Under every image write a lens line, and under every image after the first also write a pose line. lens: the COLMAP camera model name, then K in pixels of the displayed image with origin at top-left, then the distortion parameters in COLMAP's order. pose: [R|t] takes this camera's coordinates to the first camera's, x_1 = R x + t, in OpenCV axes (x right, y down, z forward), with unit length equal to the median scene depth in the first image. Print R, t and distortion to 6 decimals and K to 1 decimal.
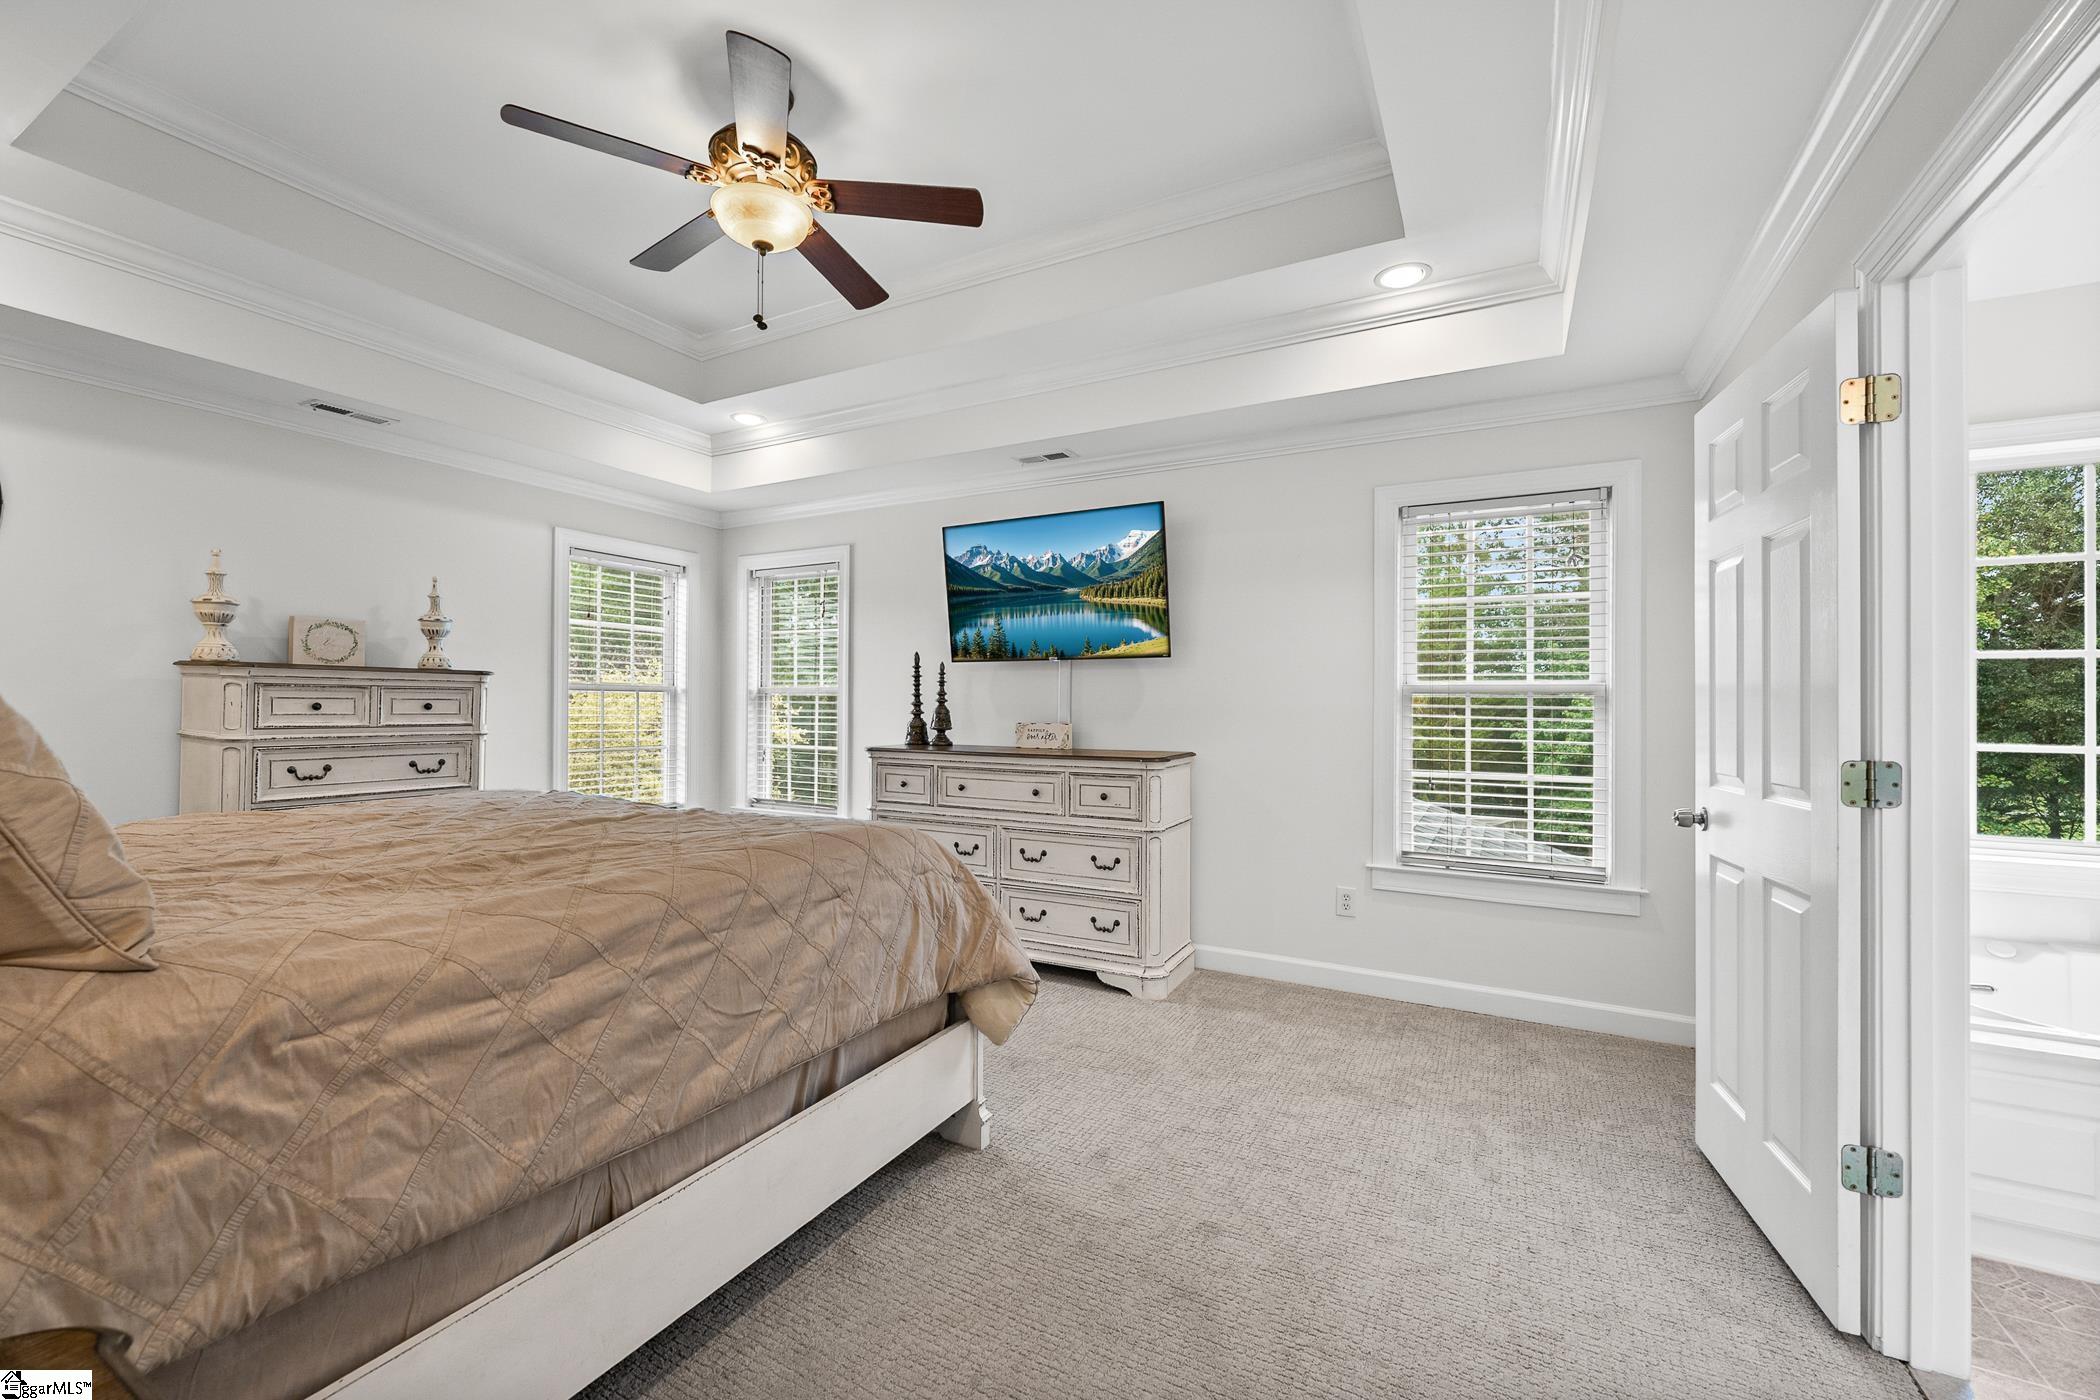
lens RADIAL K [[855.8, 0, 1037.6], [0, 855.8, 684.6], [0, 0, 1]] dist [-0.000342, -0.001080]
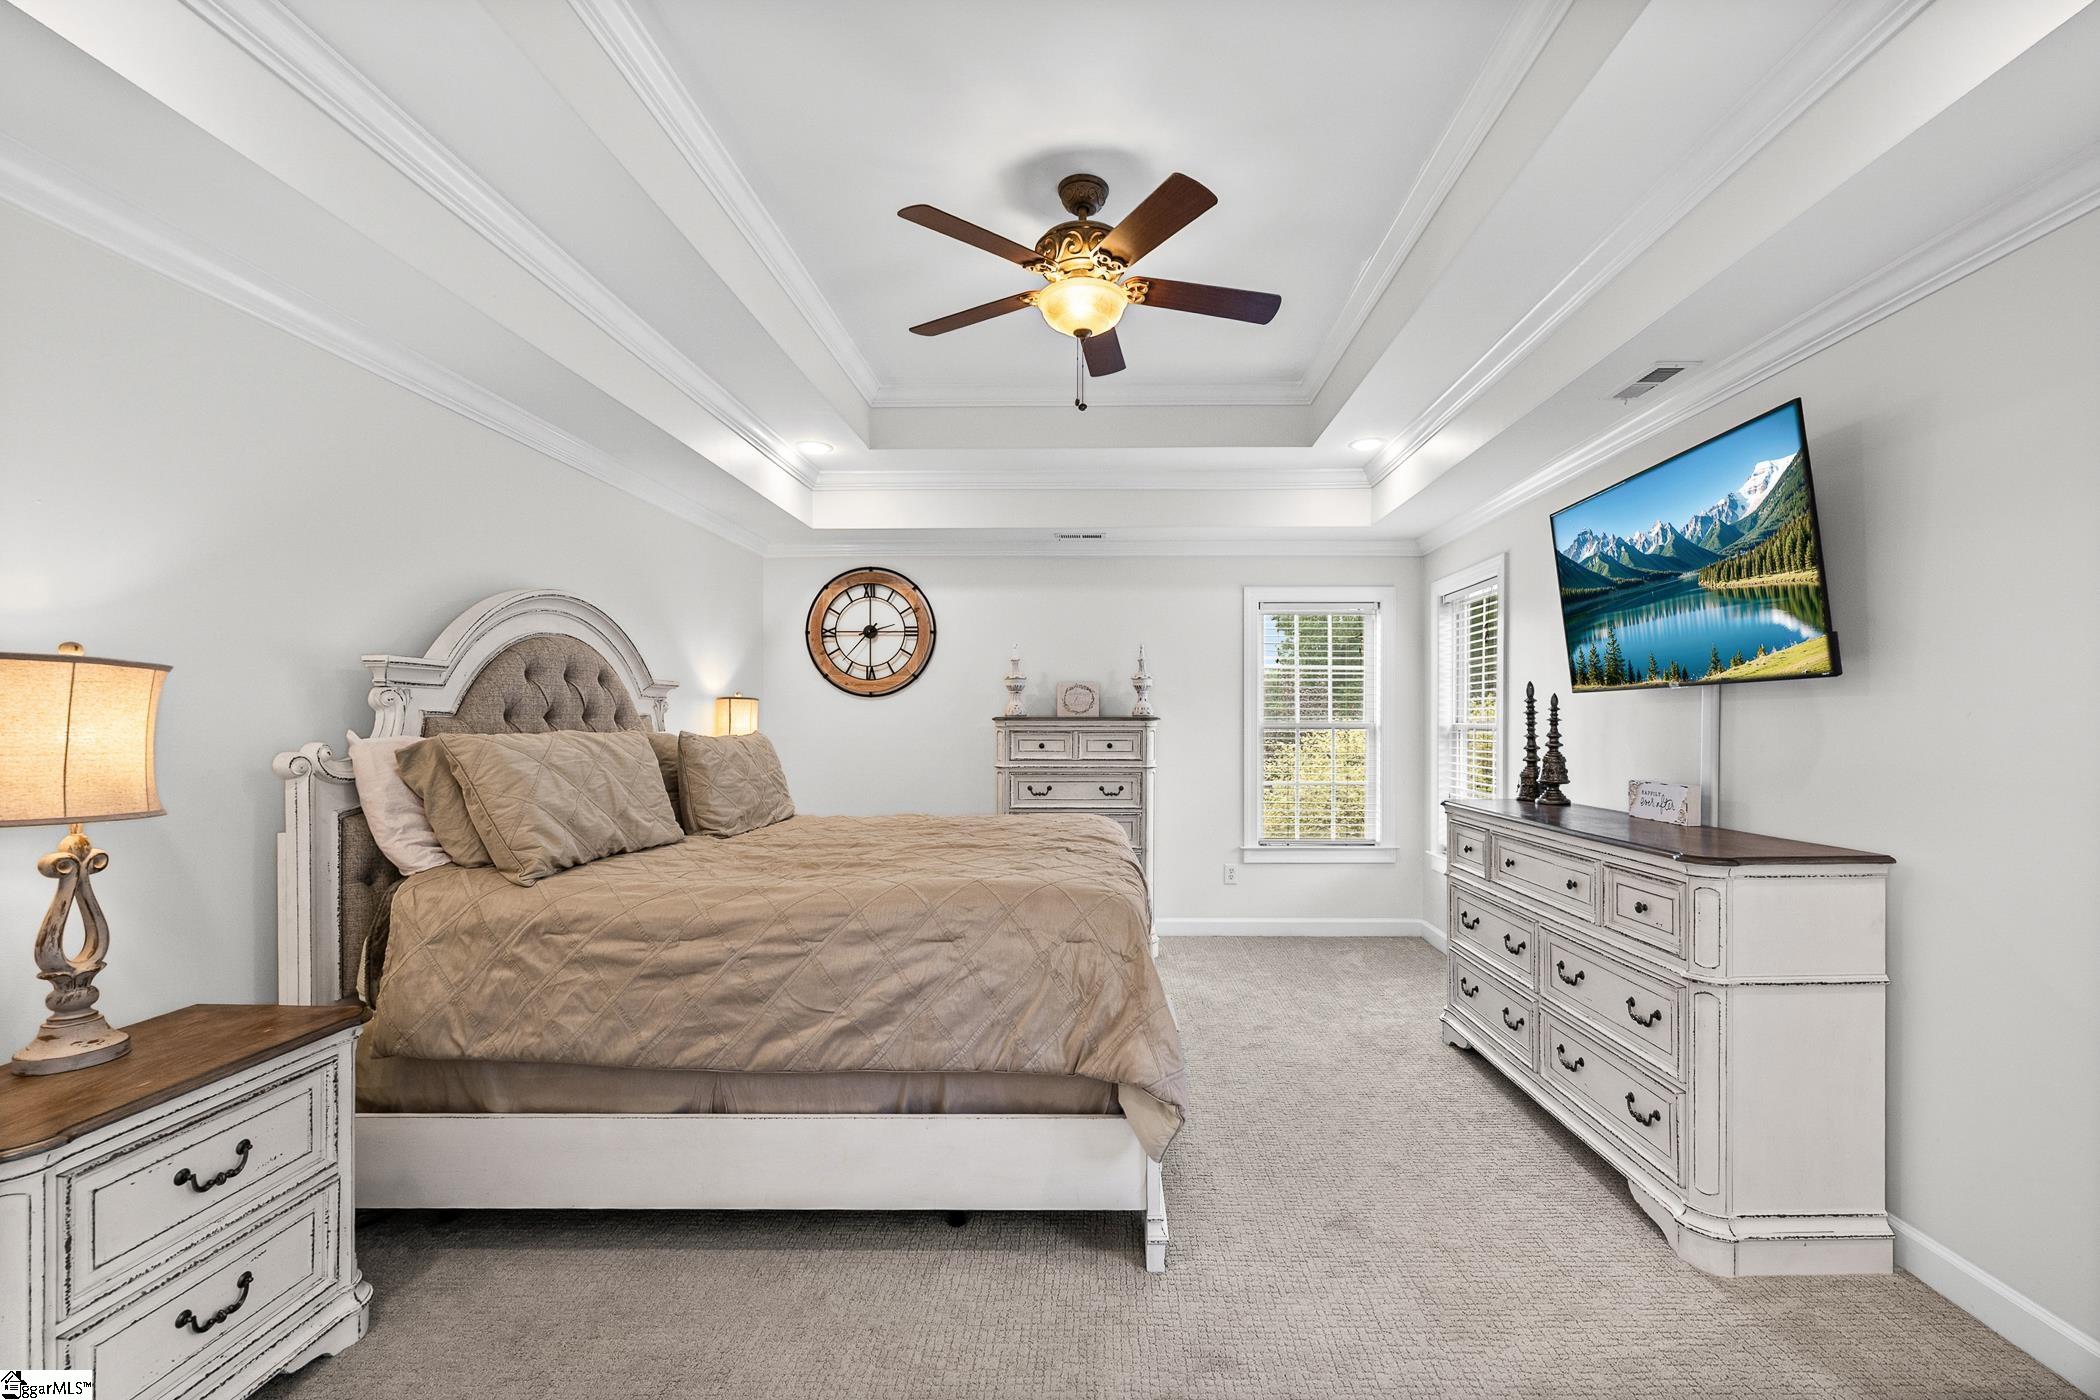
lens RADIAL K [[855.8, 0, 1083.9], [0, 855.8, 707.0], [0, 0, 1]] dist [-0.000342, -0.001080]
pose [[0.464254, -0.023575, -0.885388, 0.409879], [0.026528, 0.999567, -0.012705, -0.017031], [0.885305, -0.017589, 0.464679, 0.317871]]
